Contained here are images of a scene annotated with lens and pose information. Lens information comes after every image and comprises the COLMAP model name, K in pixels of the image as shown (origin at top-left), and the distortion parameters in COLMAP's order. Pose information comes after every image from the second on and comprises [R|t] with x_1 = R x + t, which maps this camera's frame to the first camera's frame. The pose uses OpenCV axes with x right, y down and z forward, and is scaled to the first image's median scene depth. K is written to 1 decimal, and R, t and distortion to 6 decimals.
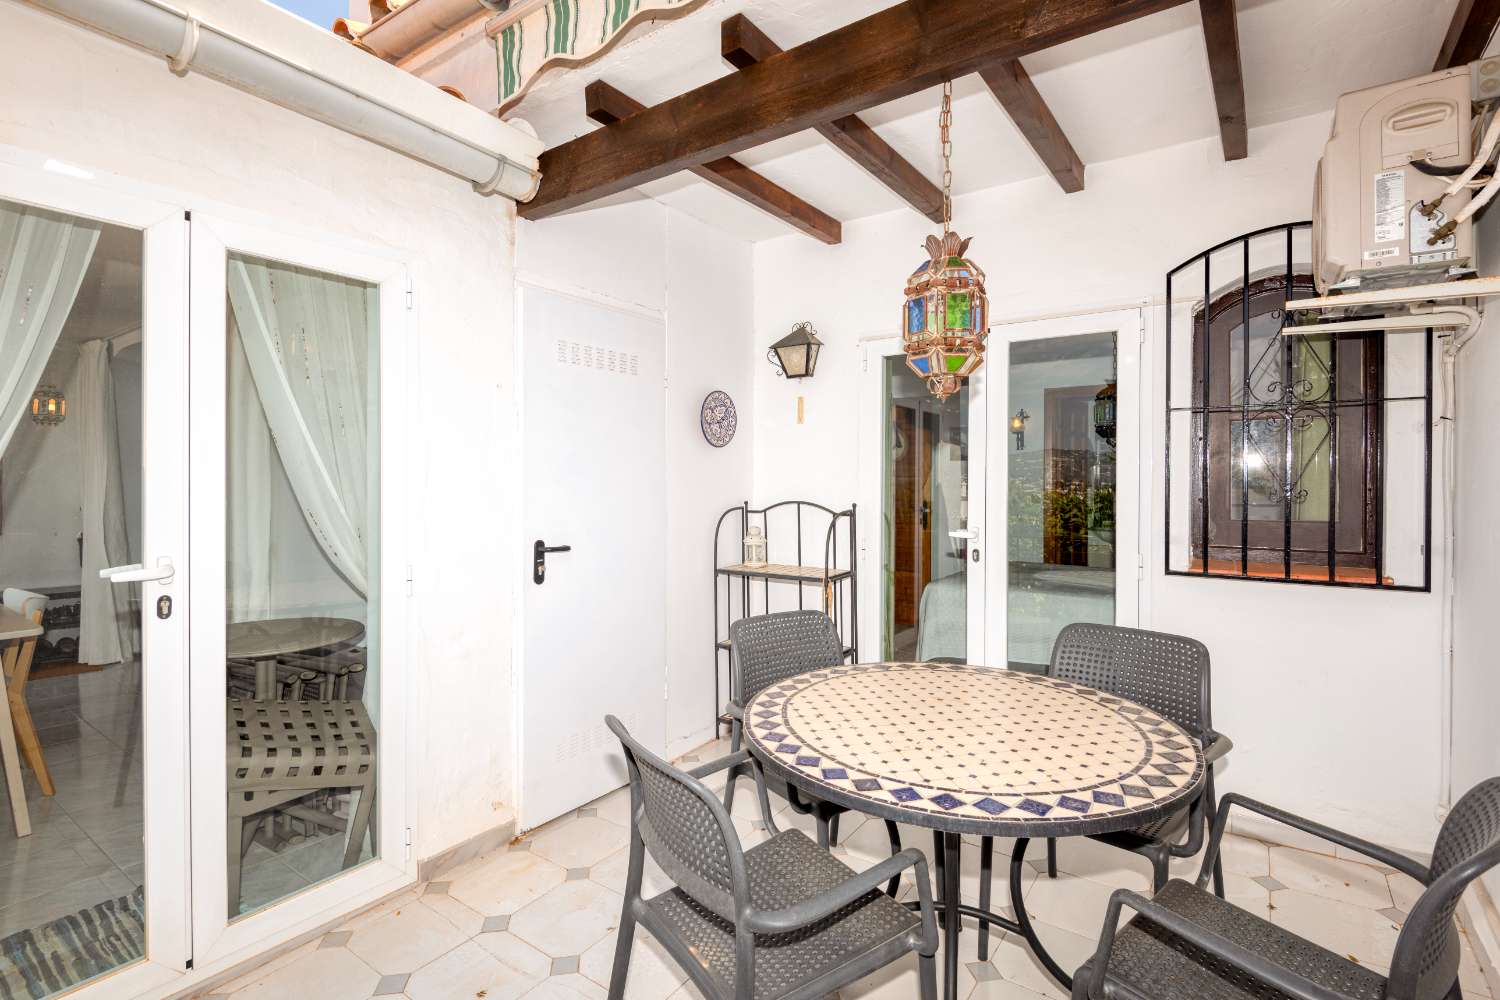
lens RADIAL K [[722.1, 0, 753.2], [0, 722.1, 484.0], [0, 0, 1]] dist [0.001182, -0.000646]
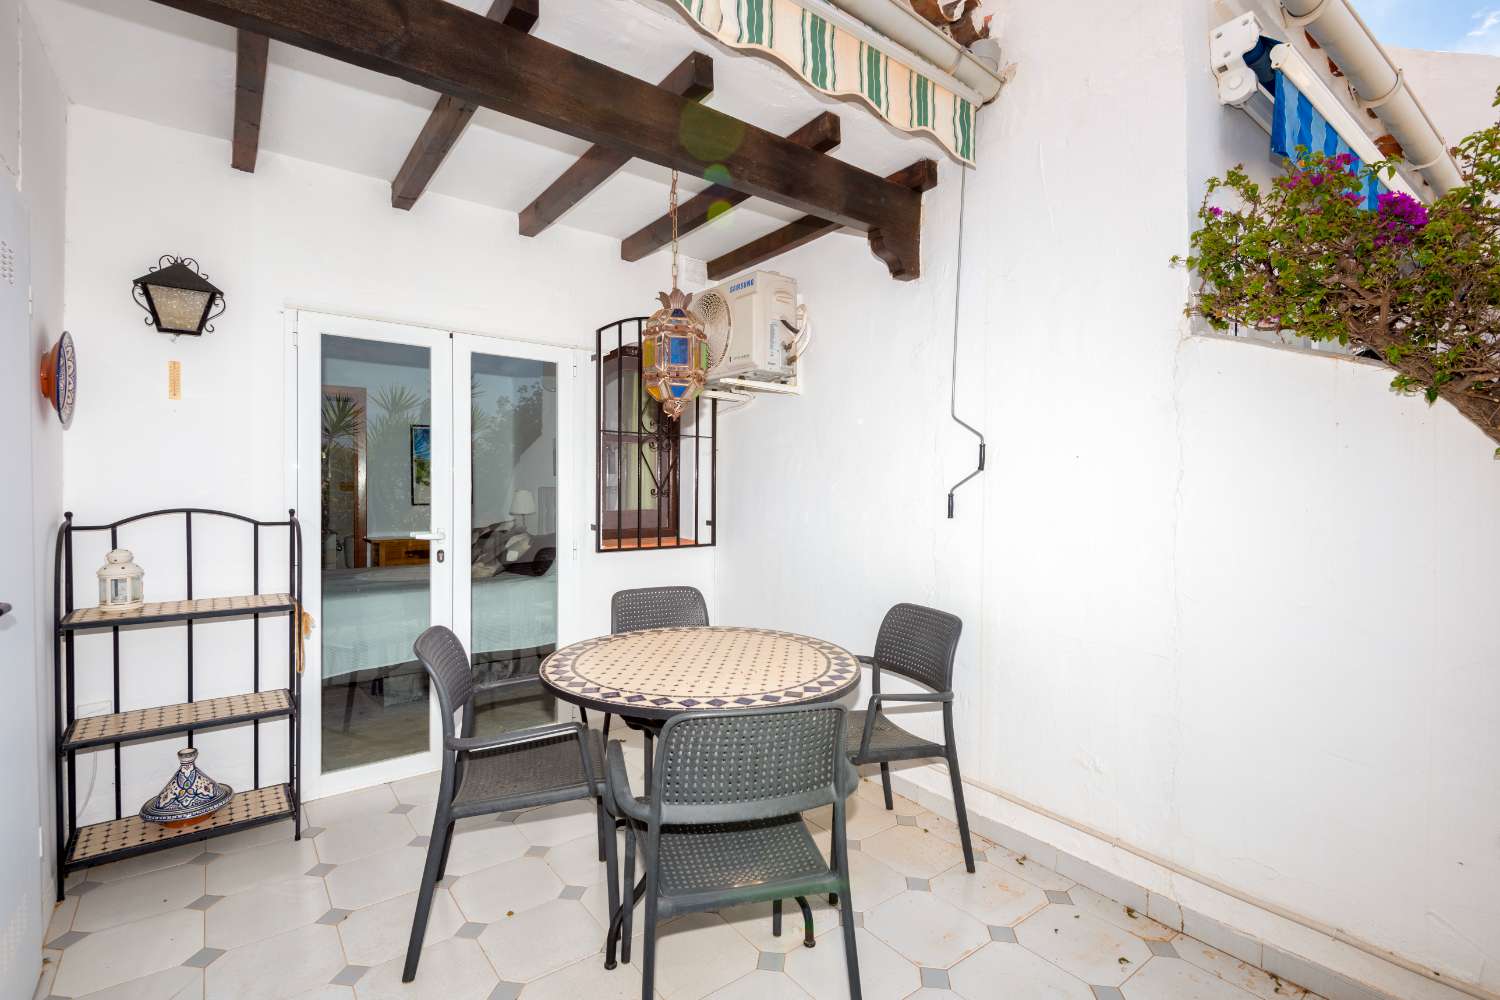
lens RADIAL K [[722.1, 0, 760.7], [0, 722.1, 496.2], [0, 0, 1]] dist [0.001182, -0.000646]
pose [[0.255014, -0.014189, 0.966833, -0.766474], [-0.000679, 0.999889, 0.014853, 0.000608], [-0.966937, -0.004445, 0.254976, 0.430643]]
